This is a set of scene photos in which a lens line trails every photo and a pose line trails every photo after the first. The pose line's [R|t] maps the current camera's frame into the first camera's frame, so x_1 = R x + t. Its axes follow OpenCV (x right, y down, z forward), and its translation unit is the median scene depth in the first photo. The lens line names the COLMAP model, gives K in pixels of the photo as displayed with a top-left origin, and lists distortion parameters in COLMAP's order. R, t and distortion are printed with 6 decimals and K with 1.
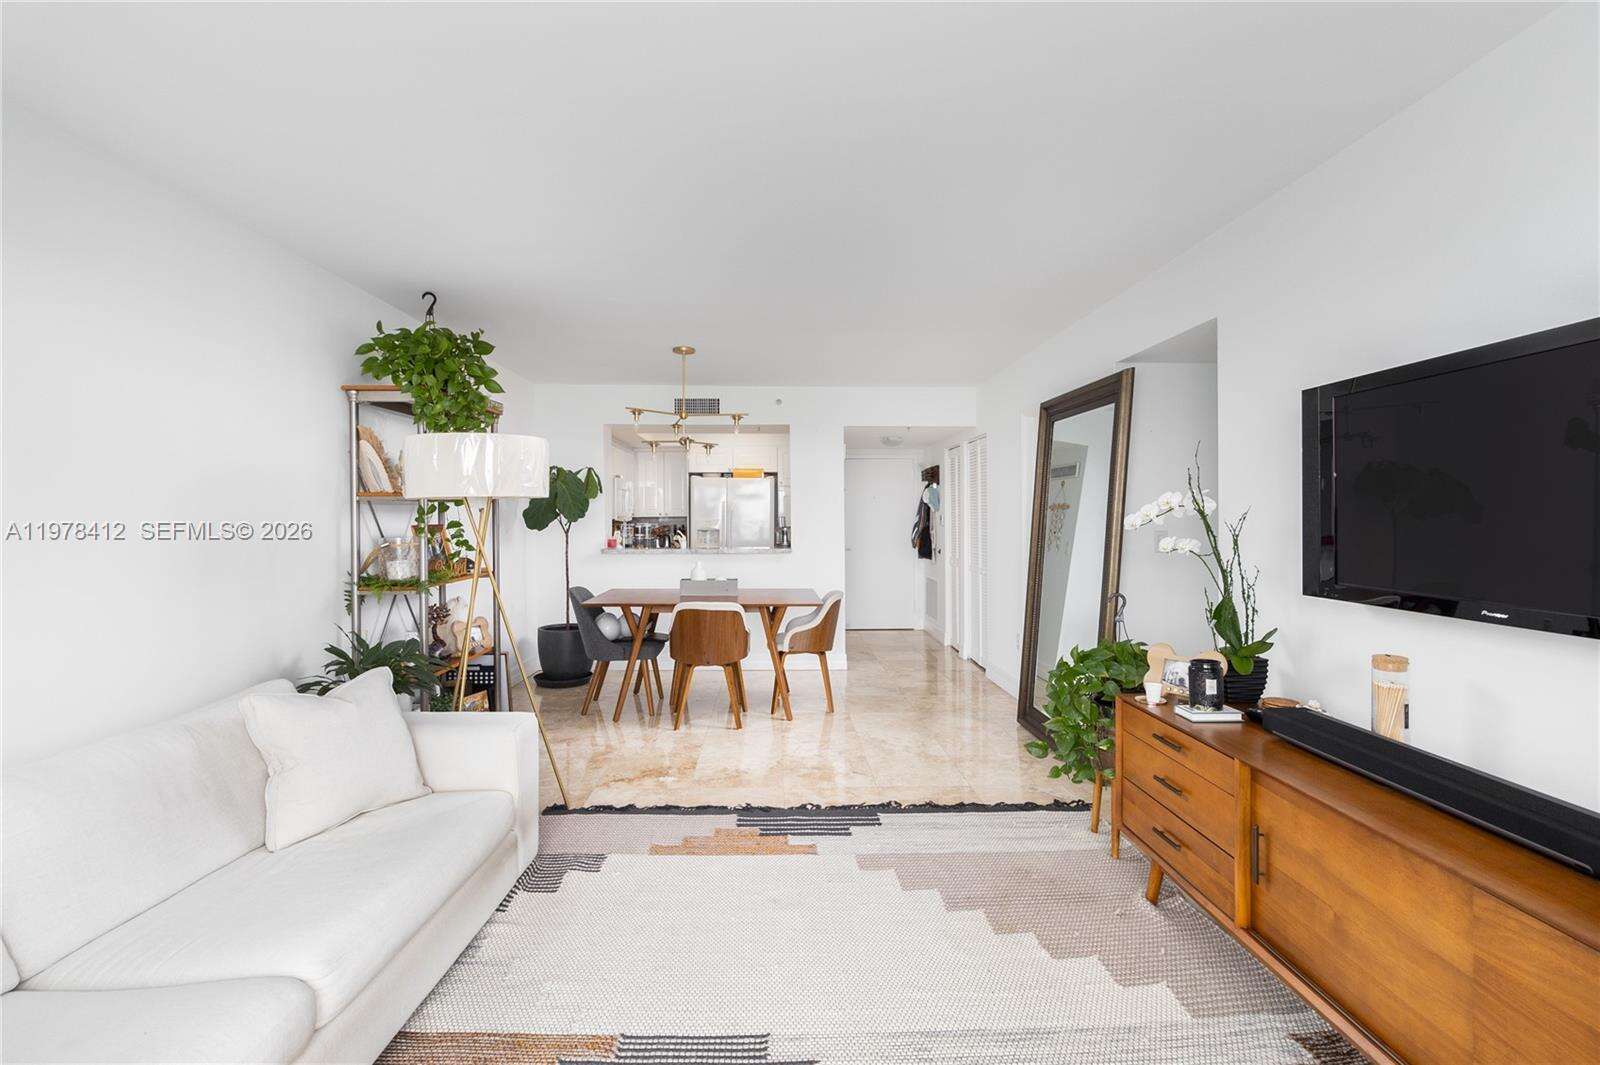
lens RADIAL K [[740.3, 0, 803.8], [0, 740.3, 524.8], [0, 0, 1]] dist [-0.000003, -0.000097]
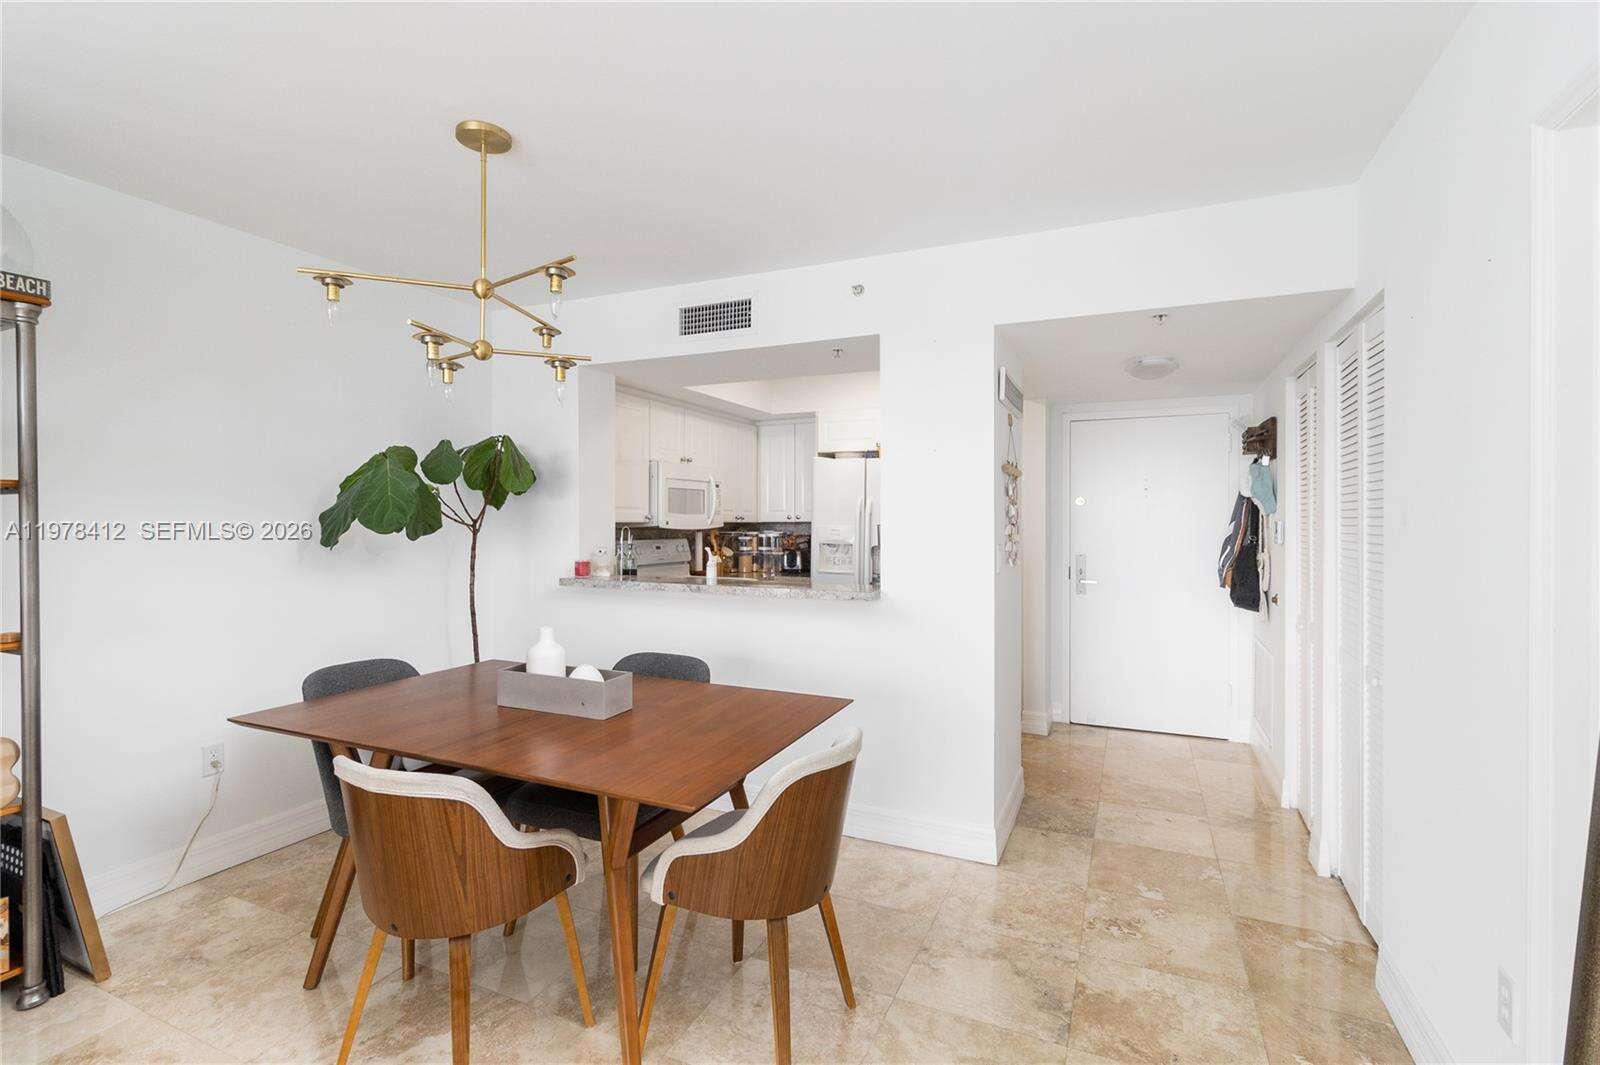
lens RADIAL K [[740.3, 0, 803.8], [0, 740.3, 524.8], [0, 0, 1]] dist [-0.000003, -0.000097]
pose [[0.896146, 0.007144, -0.443702, 0.127074], [-0.008382, 0.999965, -0.000829, -0.008639], [0.443680, 0.004462, 0.896174, 0.456302]]
